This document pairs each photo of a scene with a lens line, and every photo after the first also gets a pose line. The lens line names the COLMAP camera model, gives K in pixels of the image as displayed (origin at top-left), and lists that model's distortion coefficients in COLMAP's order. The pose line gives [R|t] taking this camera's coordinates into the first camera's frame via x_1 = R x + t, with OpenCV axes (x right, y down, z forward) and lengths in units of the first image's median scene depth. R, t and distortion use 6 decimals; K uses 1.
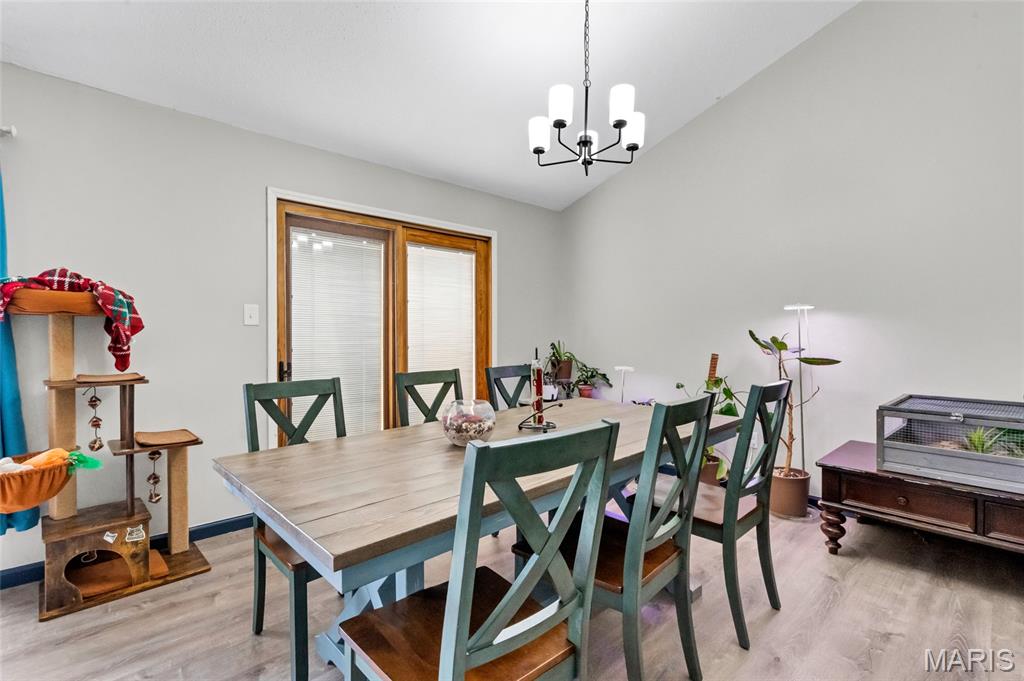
lens RADIAL K [[454.0, 0, 505.0], [0, 454.0, 340.5], [0, 0, 1]] dist [0.003613, 0.000733]
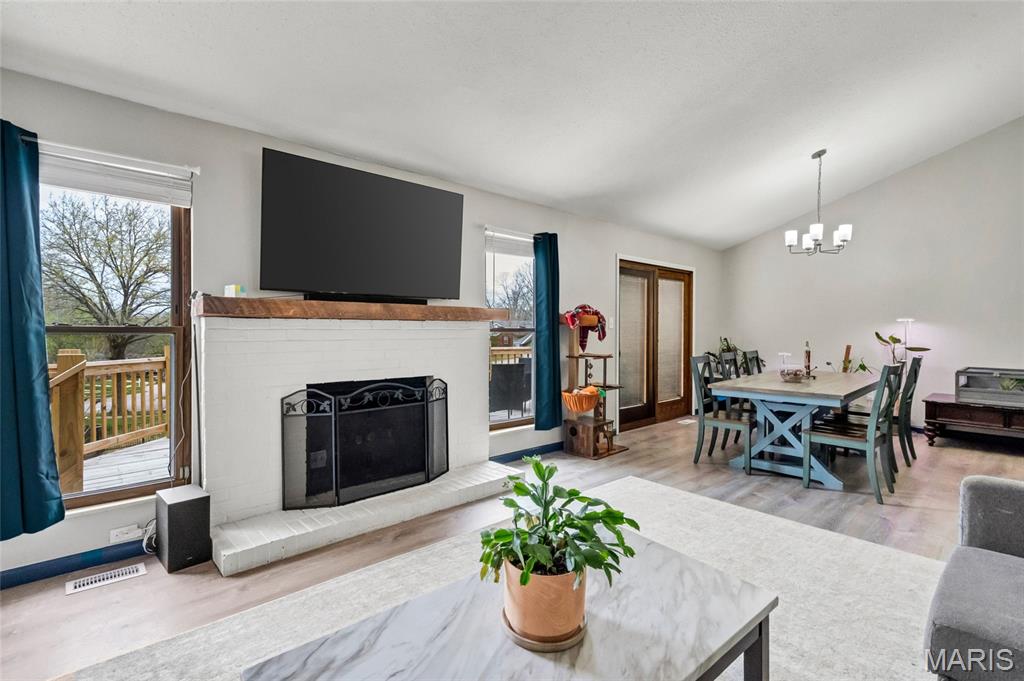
lens RADIAL K [[471.8, 0, 506.8], [0, 471.8, 330.6], [0, 0, 1]] dist [0.024695, -0.000443]
pose [[0.999755, 0.004997, 0.021559, -1.033971], [-0.004942, 0.999984, -0.002596, -0.018123], [-0.021572, 0.002488, 0.999764, -0.932653]]
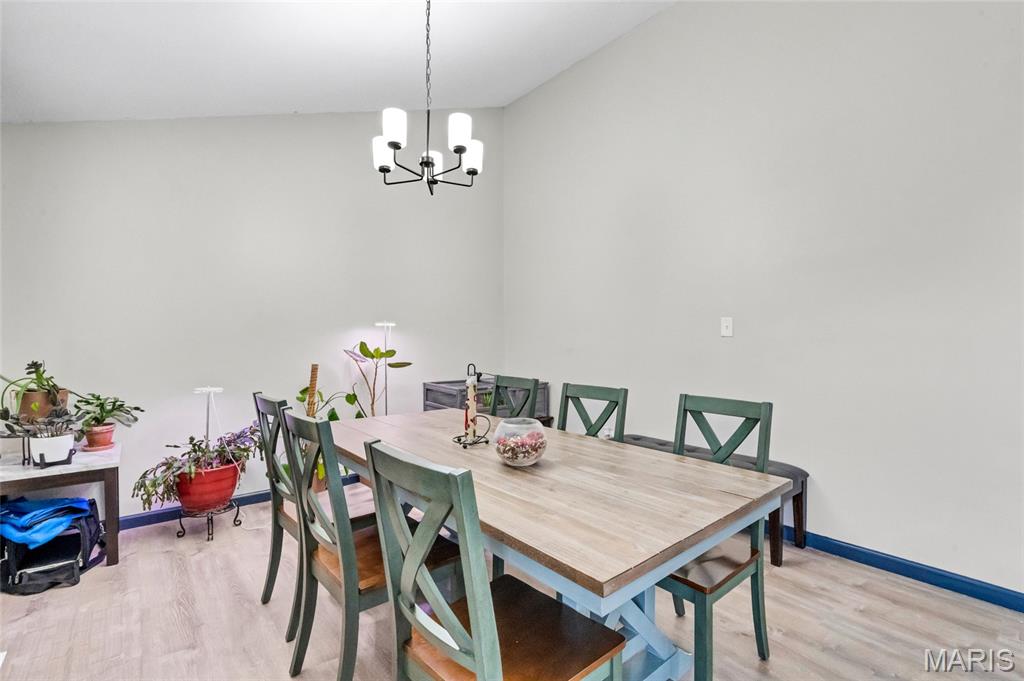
lens RADIAL K [[454.0, 0, 505.0], [0, 454.0, 340.5], [0, 0, 1]] dist [0.003613, 0.000733]
pose [[0.006517, 0.006172, 0.999960, -0.667759], [0.000935, 0.999980, -0.006178, -0.020280], [-0.999978, 0.000975, 0.006511, 0.654729]]
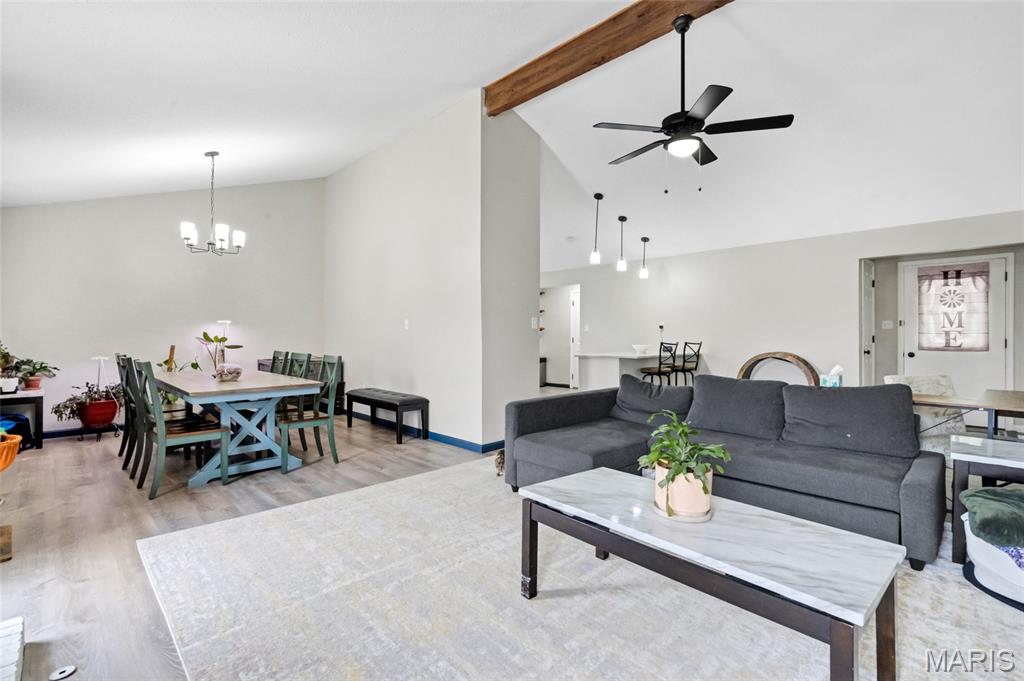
lens RADIAL K [[471.8, 0, 506.8], [0, 471.8, 330.6], [0, 0, 1]] dist [0.024695, -0.000443]
pose [[-0.055999, 0.019361, 0.998243, -1.663539], [-0.004002, 0.999800, -0.019616, 0.004493], [-0.998423, -0.005094, -0.055910, -0.194297]]
